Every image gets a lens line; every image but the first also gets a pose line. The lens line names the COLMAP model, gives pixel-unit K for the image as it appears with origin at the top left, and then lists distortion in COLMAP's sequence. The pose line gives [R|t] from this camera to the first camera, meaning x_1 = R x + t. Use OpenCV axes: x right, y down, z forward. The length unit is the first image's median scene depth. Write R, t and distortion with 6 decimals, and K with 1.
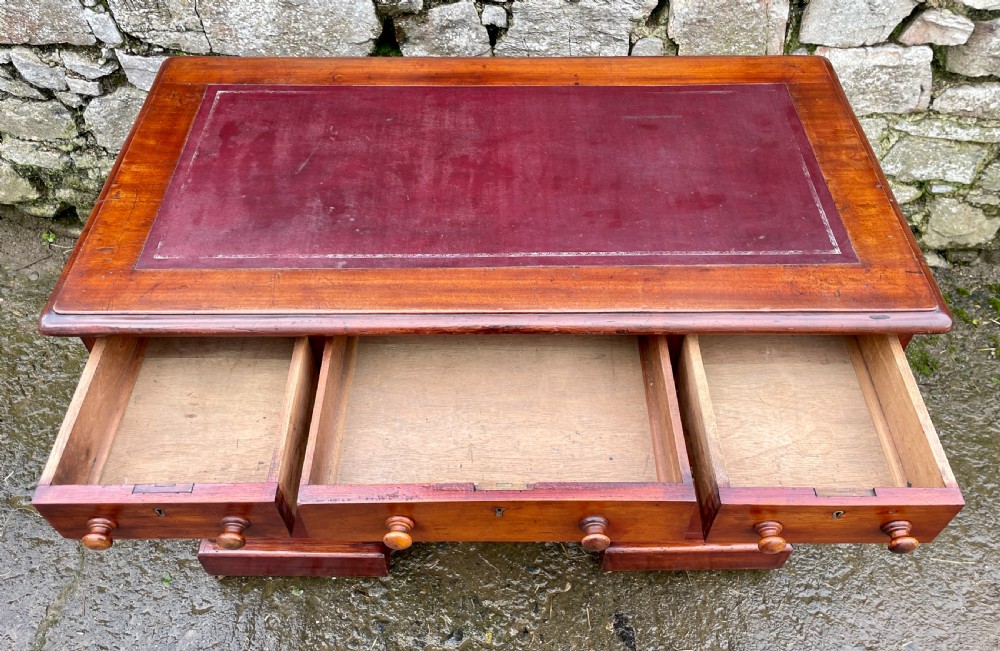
lens RADIAL K [[802.0, 0, 491.7], [0, 802.0, 321.6], [0, 0, 1]] dist [0.057545, -0.068988]
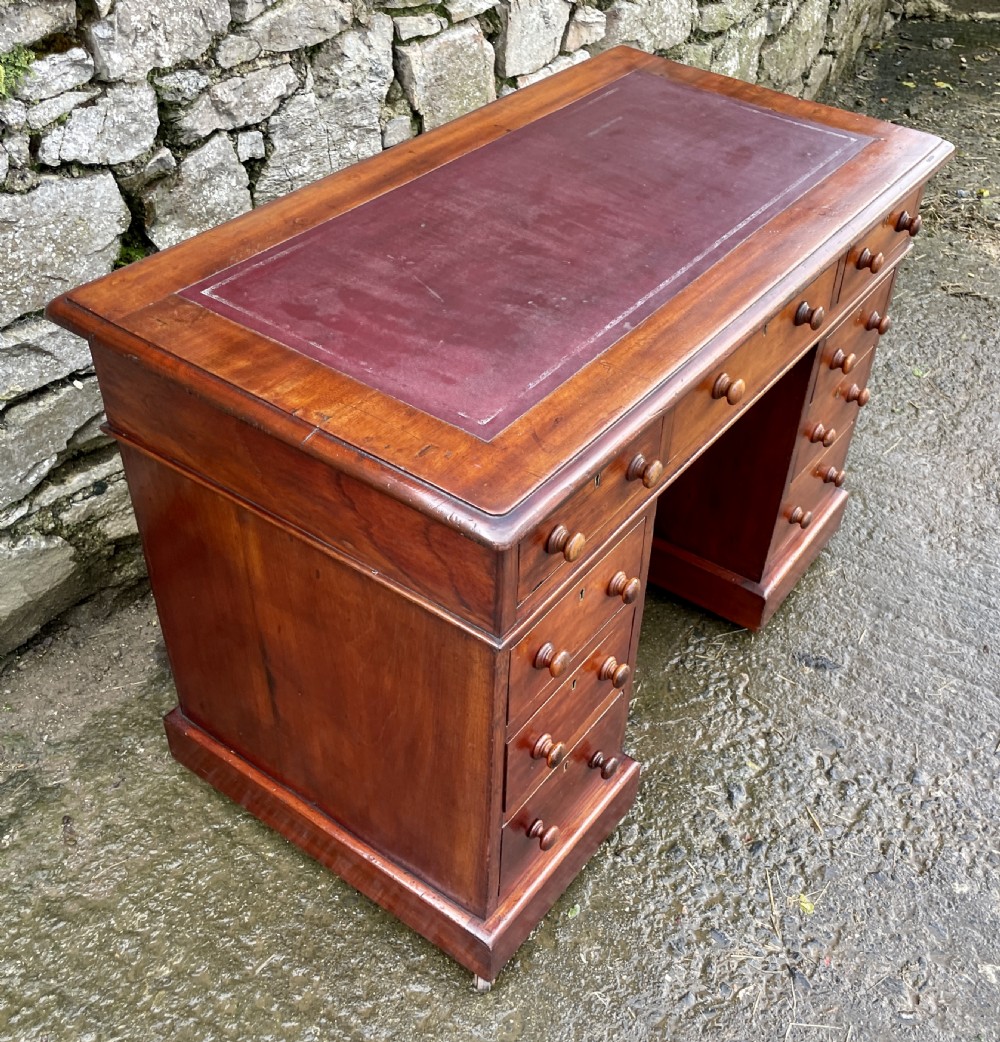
lens RADIAL K [[1161.1, 0, 588.3], [0, 1161.1, 514.4], [0, 0, 1]] dist [0.034467, 0.000000]
pose [[0.549818, -0.505797, 0.664732, -0.755810], [0.588097, 0.799545, 0.121946, -0.058785], [-0.593163, 0.323879, 0.737062, 0.139753]]
